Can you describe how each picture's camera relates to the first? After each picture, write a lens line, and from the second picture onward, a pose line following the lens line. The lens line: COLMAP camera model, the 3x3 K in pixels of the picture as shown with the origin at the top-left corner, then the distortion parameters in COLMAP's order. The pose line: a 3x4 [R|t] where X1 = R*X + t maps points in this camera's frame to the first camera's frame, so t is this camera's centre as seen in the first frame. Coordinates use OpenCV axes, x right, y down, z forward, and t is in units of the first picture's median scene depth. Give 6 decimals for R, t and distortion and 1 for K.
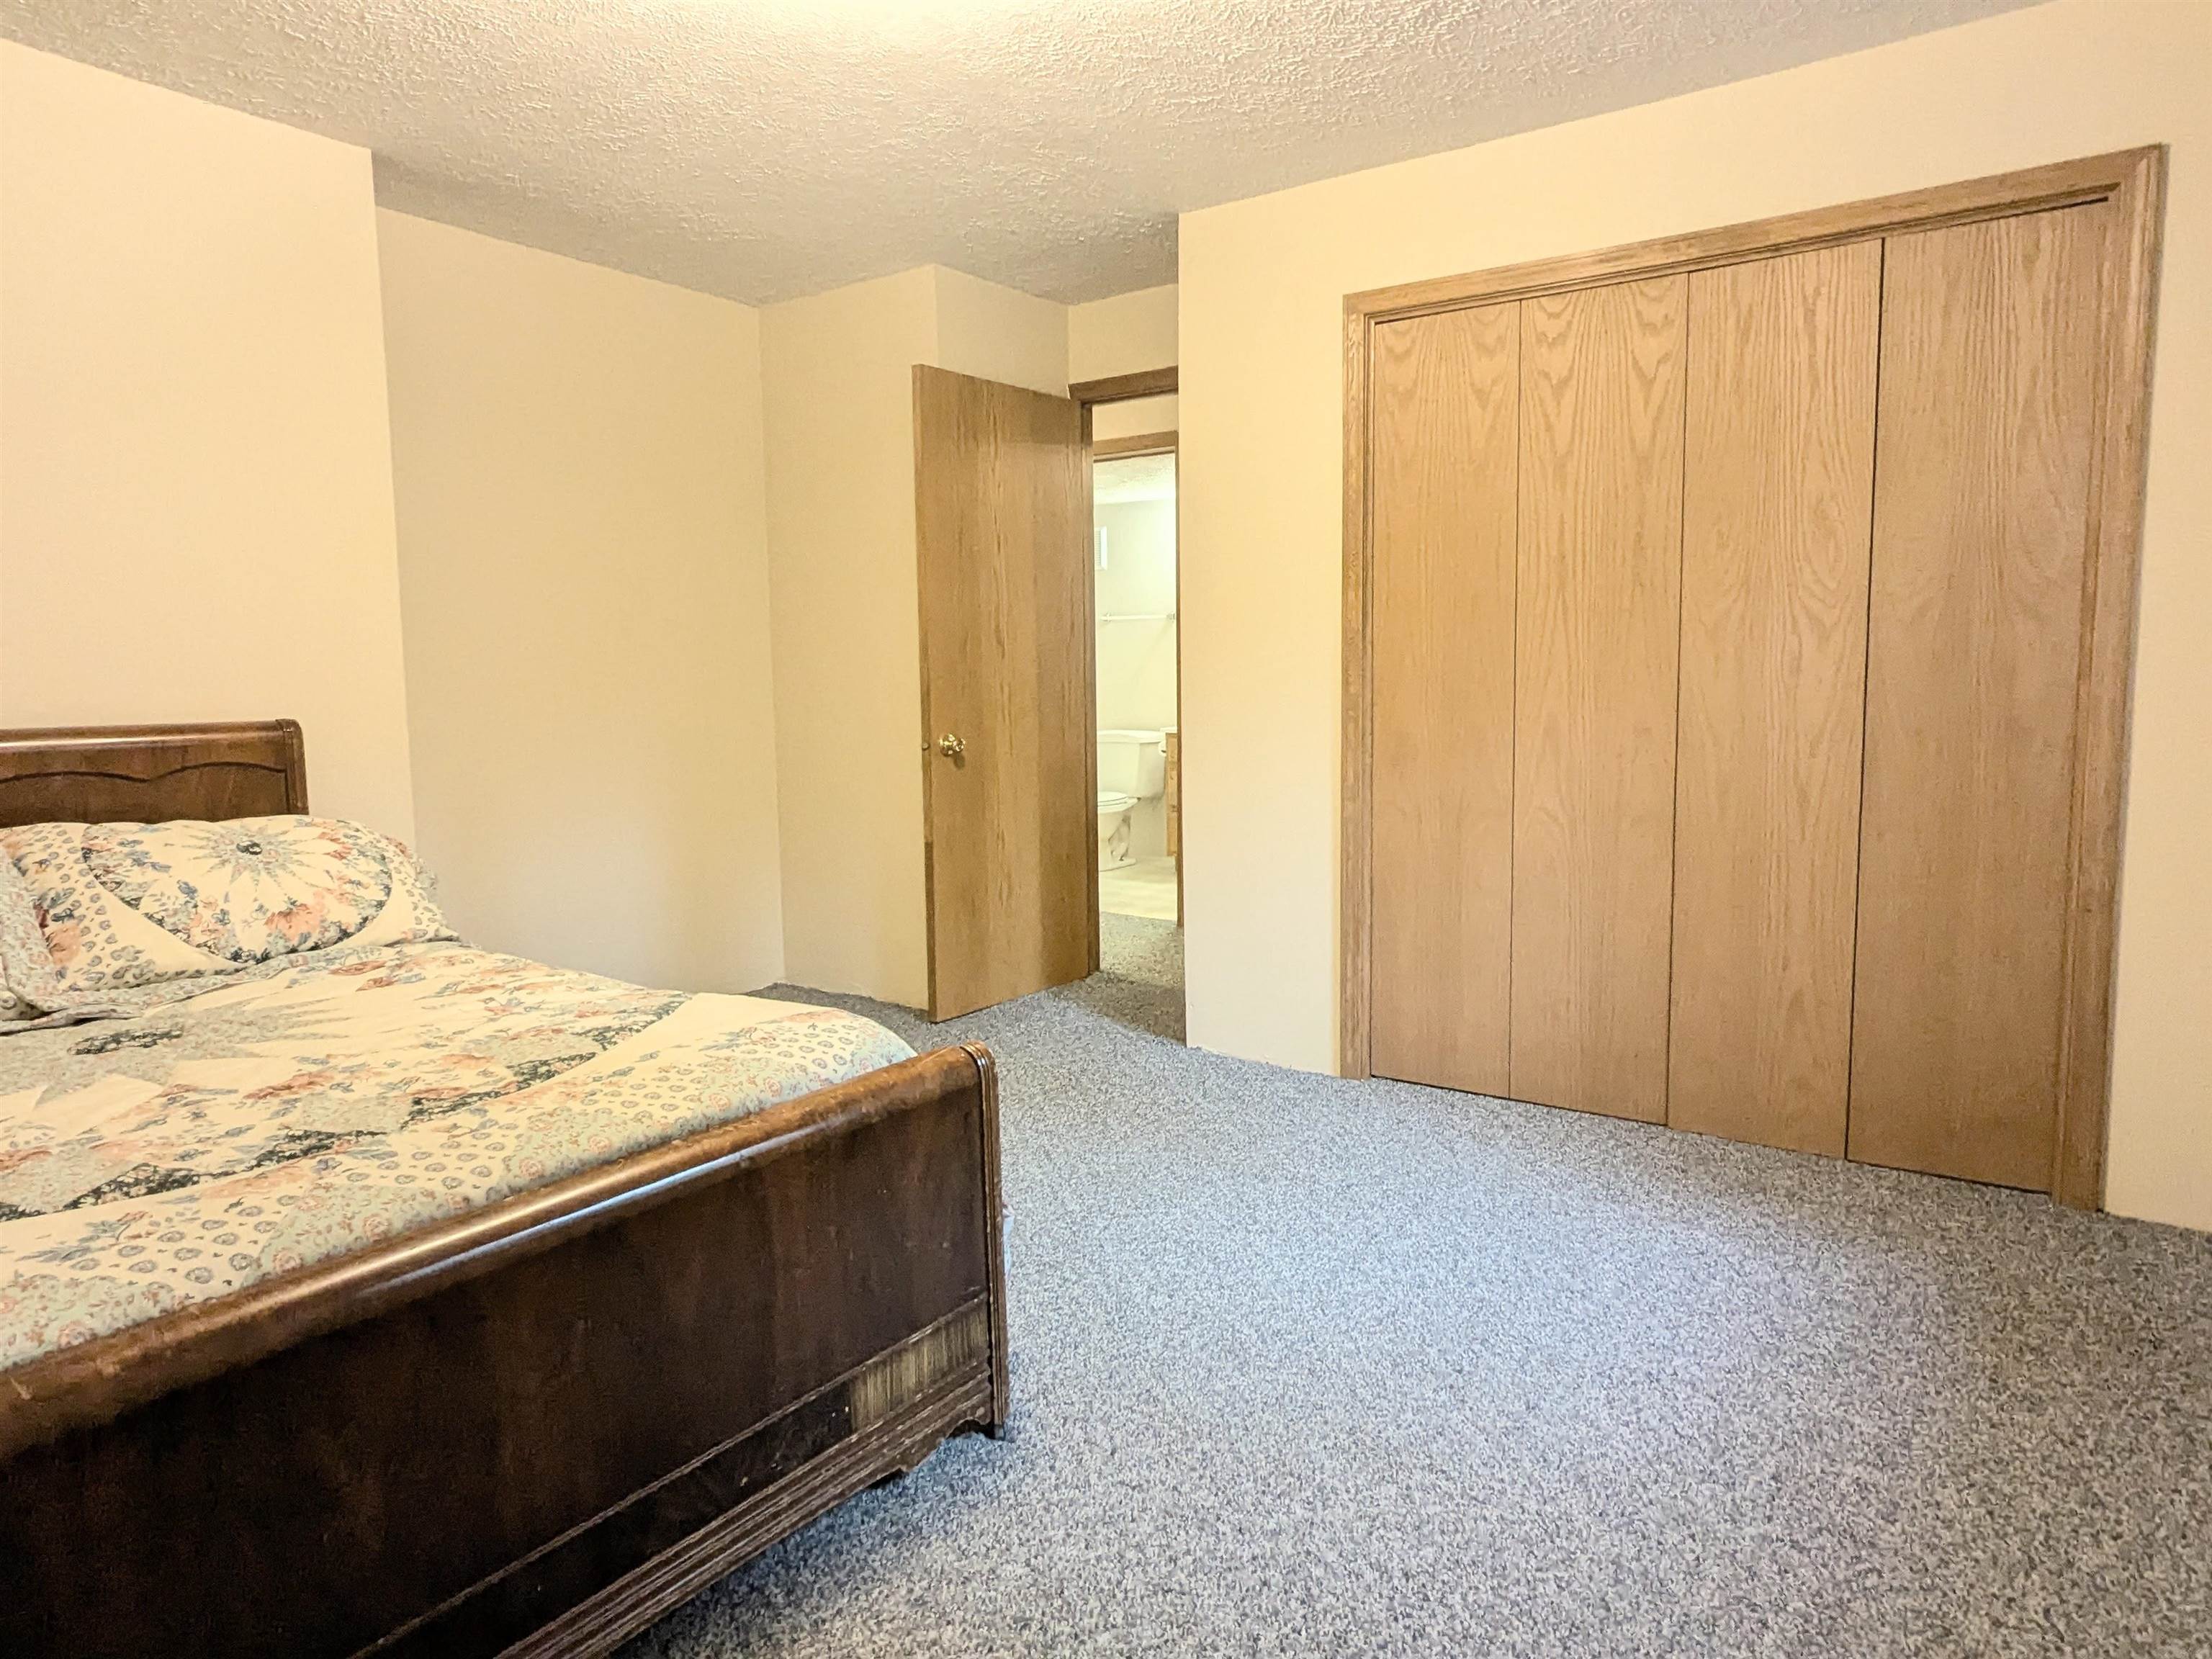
lens RADIAL K [[1391.6, 0, 1124.2], [0, 1391.6, 816.1], [0, 0, 1]] dist [0.004987, 0.000736]
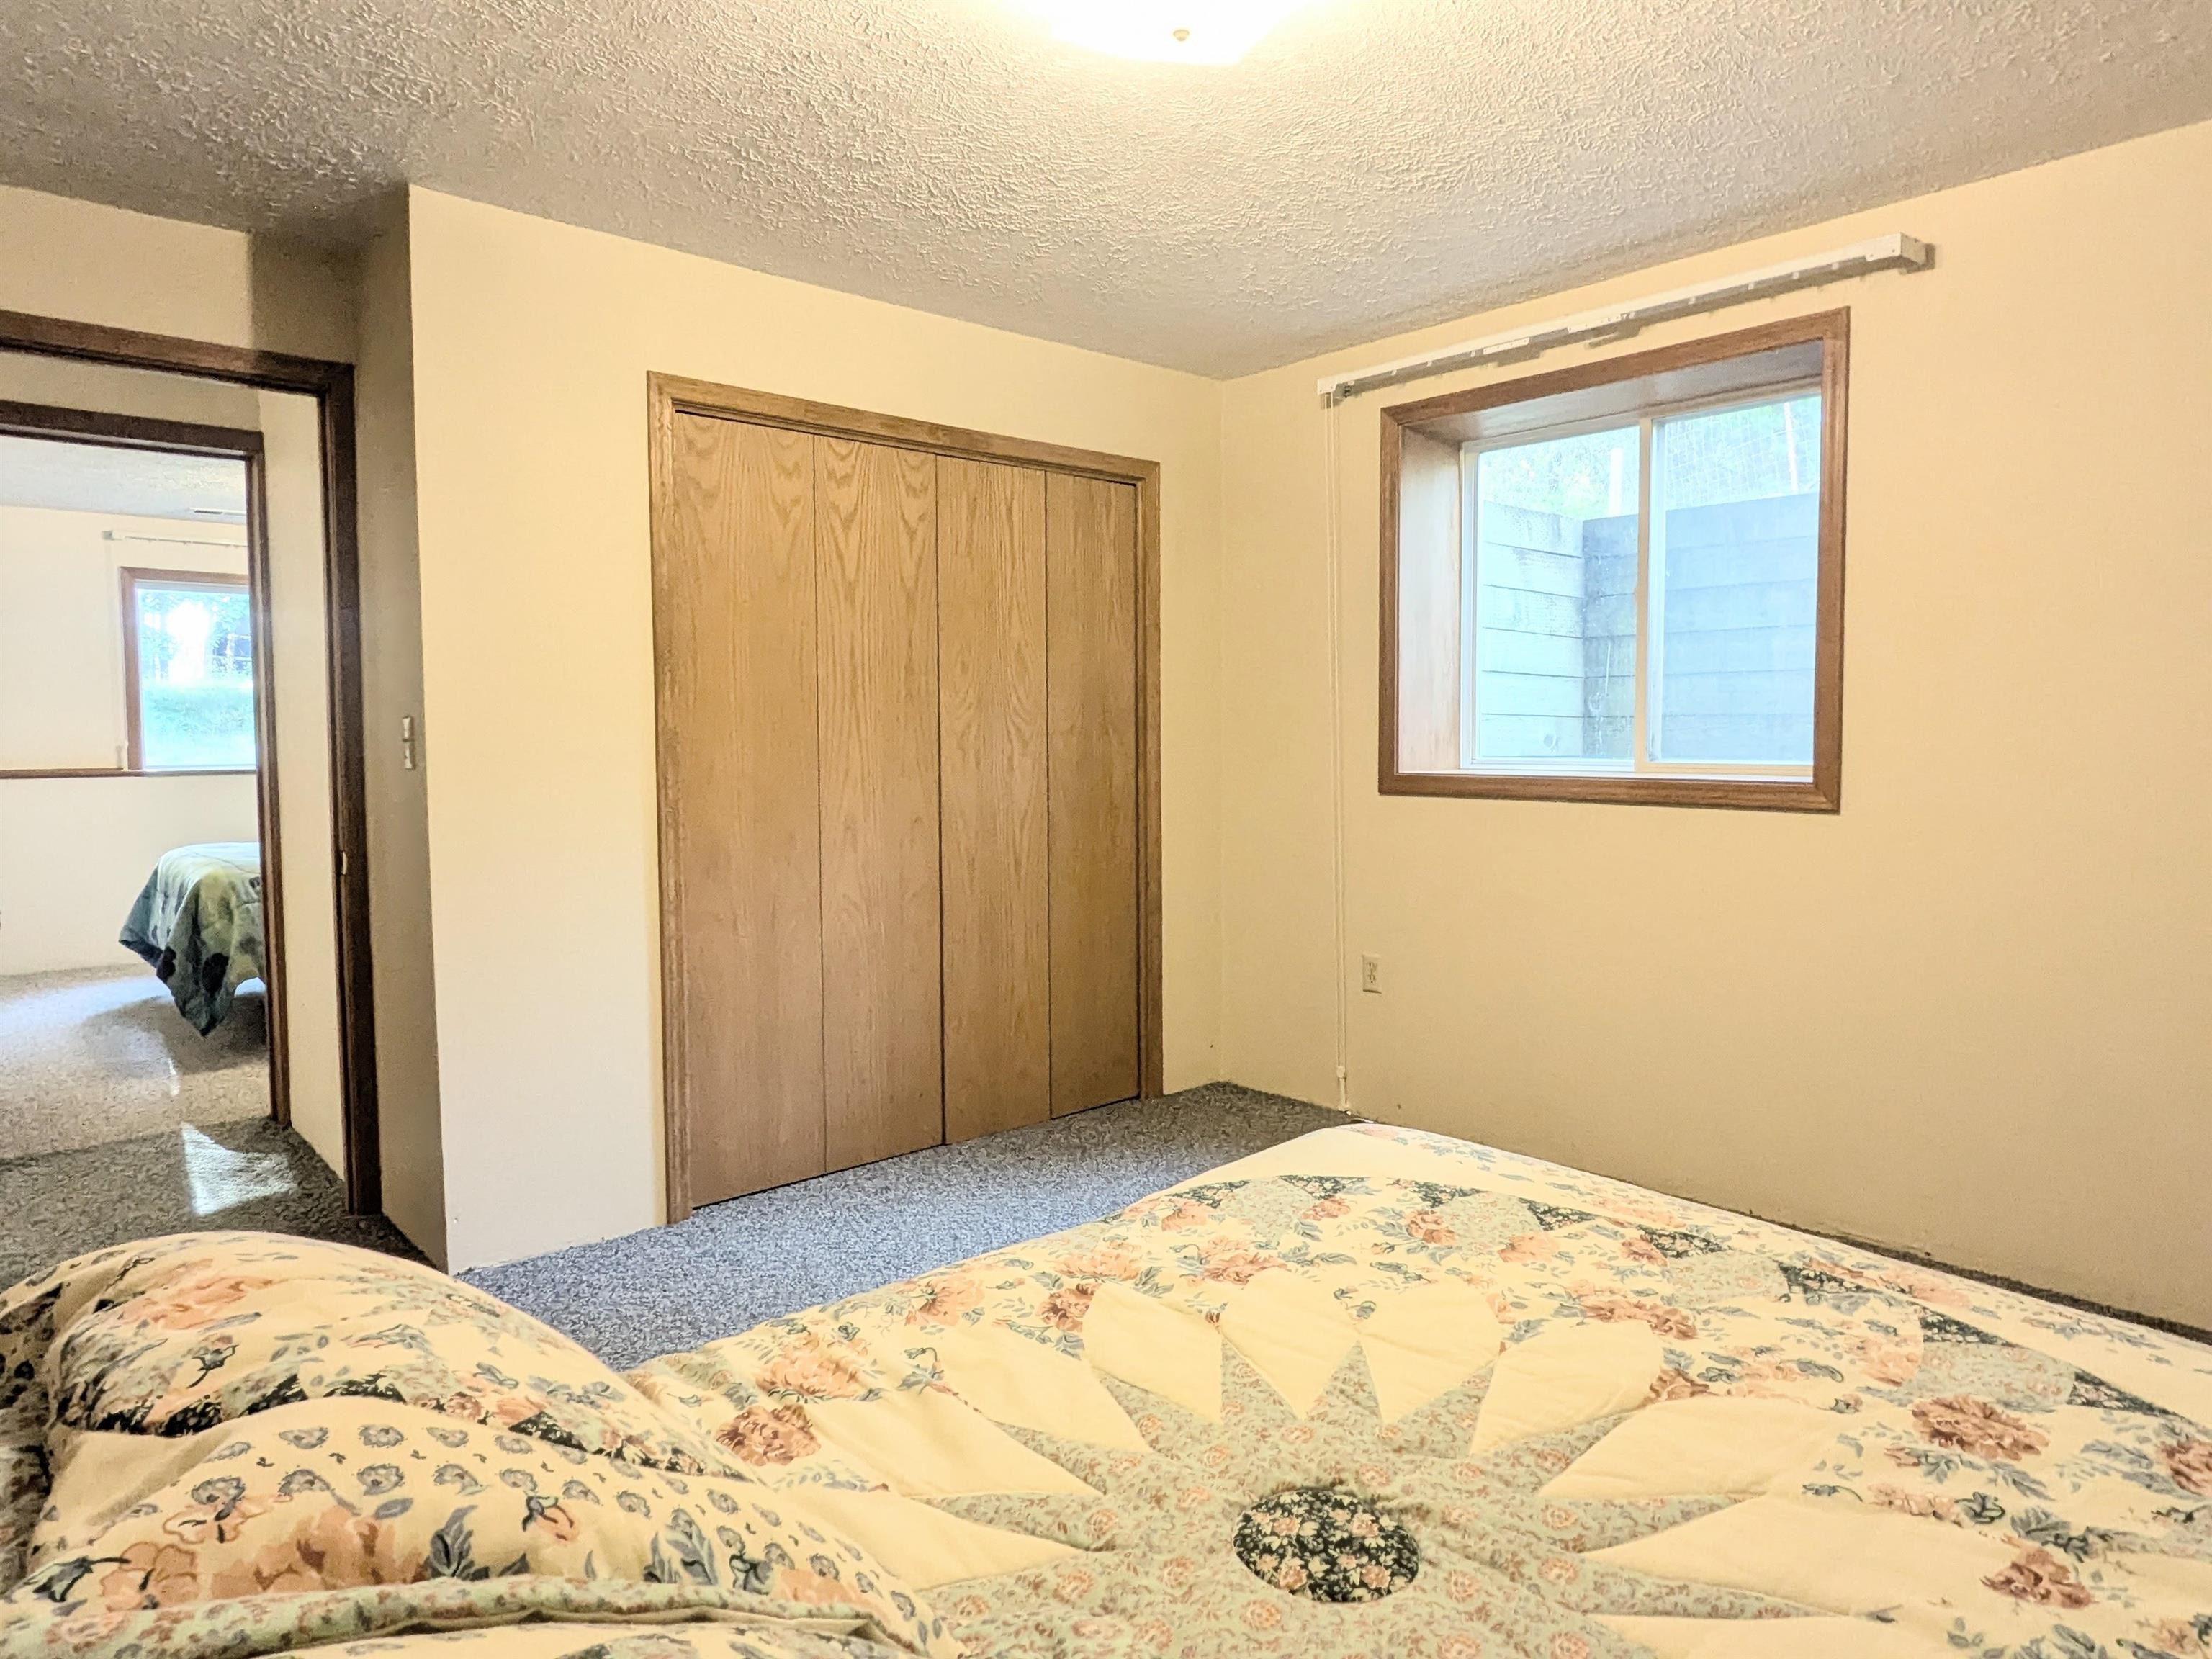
lens RADIAL K [[1391.6, 0, 1124.2], [0, 1391.6, 816.1], [0, 0, 1]] dist [0.004987, 0.000736]
pose [[0.192075, -0.051143, 0.980047, -0.757315], [0.107161, 0.993763, 0.030857, -0.081627], [-0.975512, 0.099096, 0.196358, 0.582908]]
